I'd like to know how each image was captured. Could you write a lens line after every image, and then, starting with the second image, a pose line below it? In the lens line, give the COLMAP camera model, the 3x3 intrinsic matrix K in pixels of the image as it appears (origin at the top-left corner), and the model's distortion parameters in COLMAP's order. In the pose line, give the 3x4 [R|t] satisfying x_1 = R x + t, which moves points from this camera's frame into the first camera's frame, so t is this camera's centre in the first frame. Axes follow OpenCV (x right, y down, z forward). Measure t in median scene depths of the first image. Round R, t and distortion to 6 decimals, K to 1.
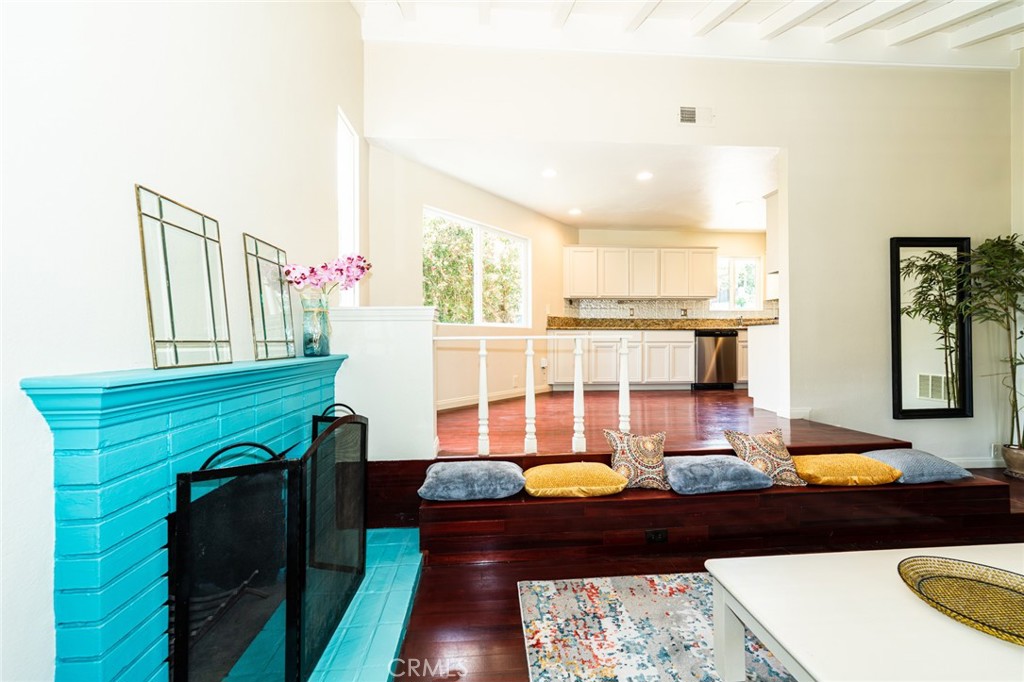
lens RADIAL K [[411.0, 0, 511.0], [0, 411.0, 341.8], [0, 0, 1]] dist [-0.001707, -0.000543]
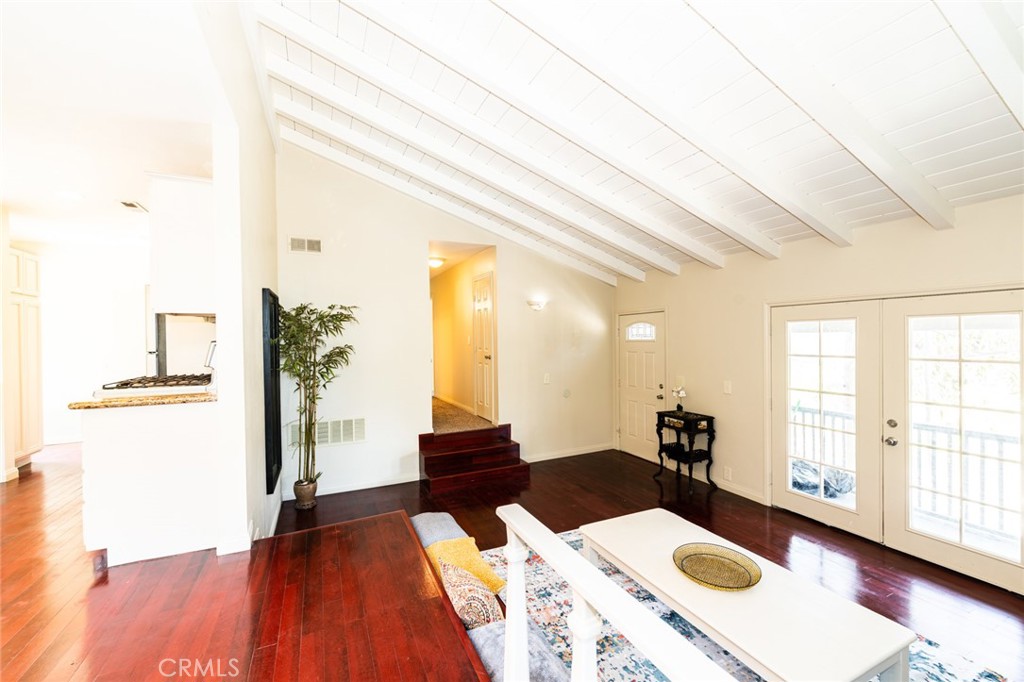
lens RADIAL K [[411.0, 0, 511.0], [0, 411.0, 341.8], [0, 0, 1]] dist [-0.001707, -0.000543]
pose [[-0.355201, 0.005782, 0.934772, -0.048193], [0.013340, 0.999910, -0.001116, -0.086182], [-0.934695, 0.012073, -0.355246, 0.539812]]
